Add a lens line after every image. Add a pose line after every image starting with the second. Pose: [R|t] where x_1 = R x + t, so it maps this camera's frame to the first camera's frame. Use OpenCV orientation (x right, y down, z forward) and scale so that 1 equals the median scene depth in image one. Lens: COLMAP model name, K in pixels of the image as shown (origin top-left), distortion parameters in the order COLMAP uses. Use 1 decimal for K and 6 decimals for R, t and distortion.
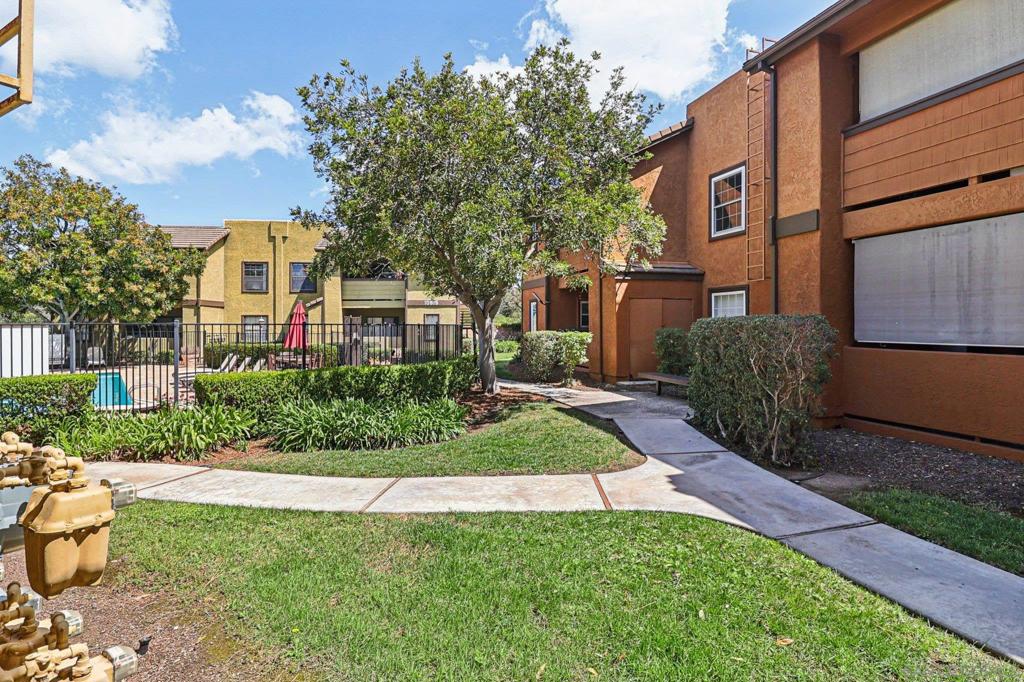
lens RADIAL K [[527.5, 0, 511.8], [0, 527.5, 325.7], [0, 0, 1]] dist [0.001578, -0.009661]
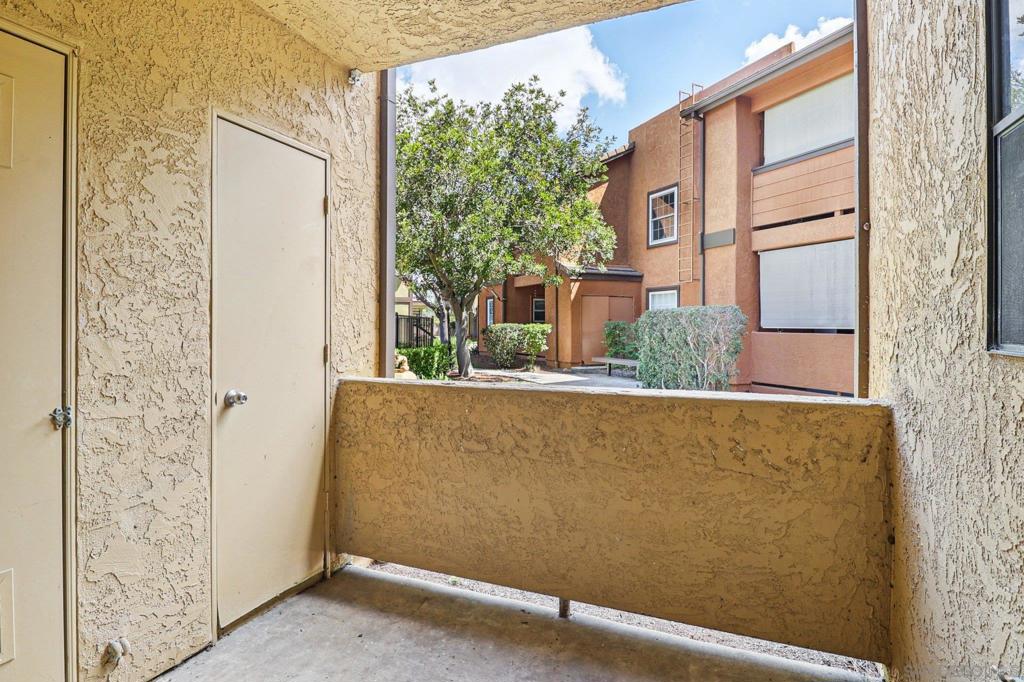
lens RADIAL K [[527.5, 0, 511.8], [0, 527.5, 325.7], [0, 0, 1]] dist [0.001578, -0.009661]
pose [[0.991542, 0.005957, 0.129646, -0.087953], [-0.005945, 0.999982, -0.000482, 0.017249], [-0.129646, -0.000293, 0.991560, -0.147707]]
